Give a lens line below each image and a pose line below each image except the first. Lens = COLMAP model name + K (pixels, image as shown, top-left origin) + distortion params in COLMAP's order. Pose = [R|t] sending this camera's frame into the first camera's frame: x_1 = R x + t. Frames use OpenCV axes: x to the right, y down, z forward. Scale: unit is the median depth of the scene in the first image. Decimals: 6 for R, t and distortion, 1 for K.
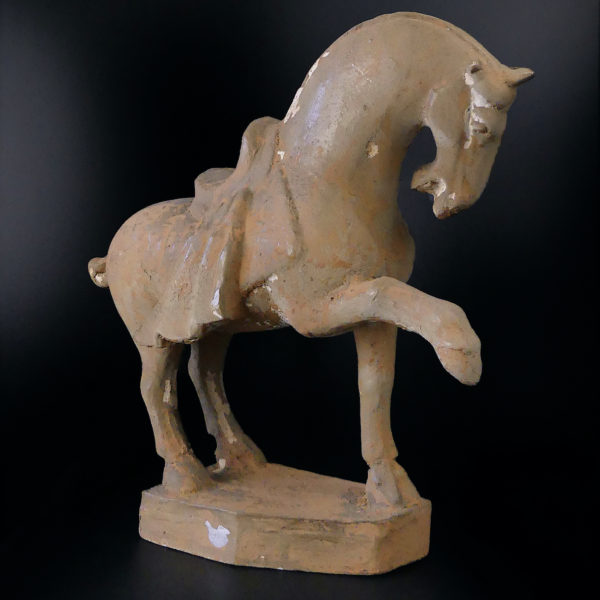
lens RADIAL K [[870.9, 0, 300.1], [0, 870.9, 320.7], [0, 0, 1]] dist [-0.002694, 0.004629]
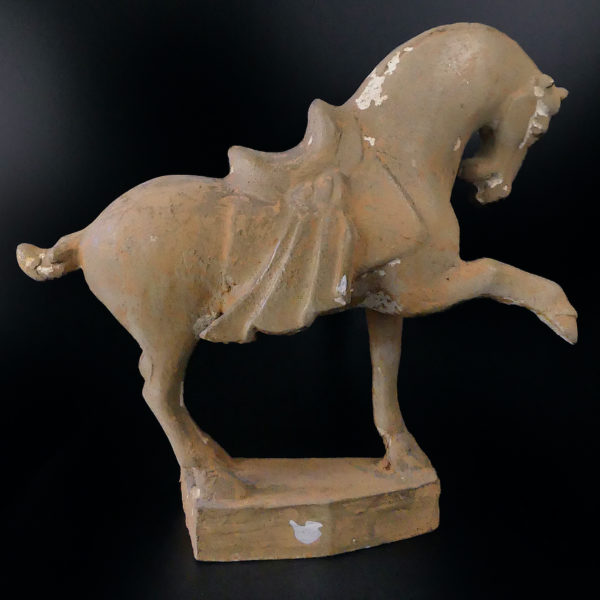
lens RADIAL K [[897.5, 0, 300.4], [0, 897.5, 309.7], [0, 0, 1]] dist [-0.003471, -0.031679]
pose [[0.719151, -0.062426, 0.692044, -0.792619], [0.058039, 0.997872, 0.029702, -0.028694], [-0.692425, 0.018805, 0.721244, 0.293448]]
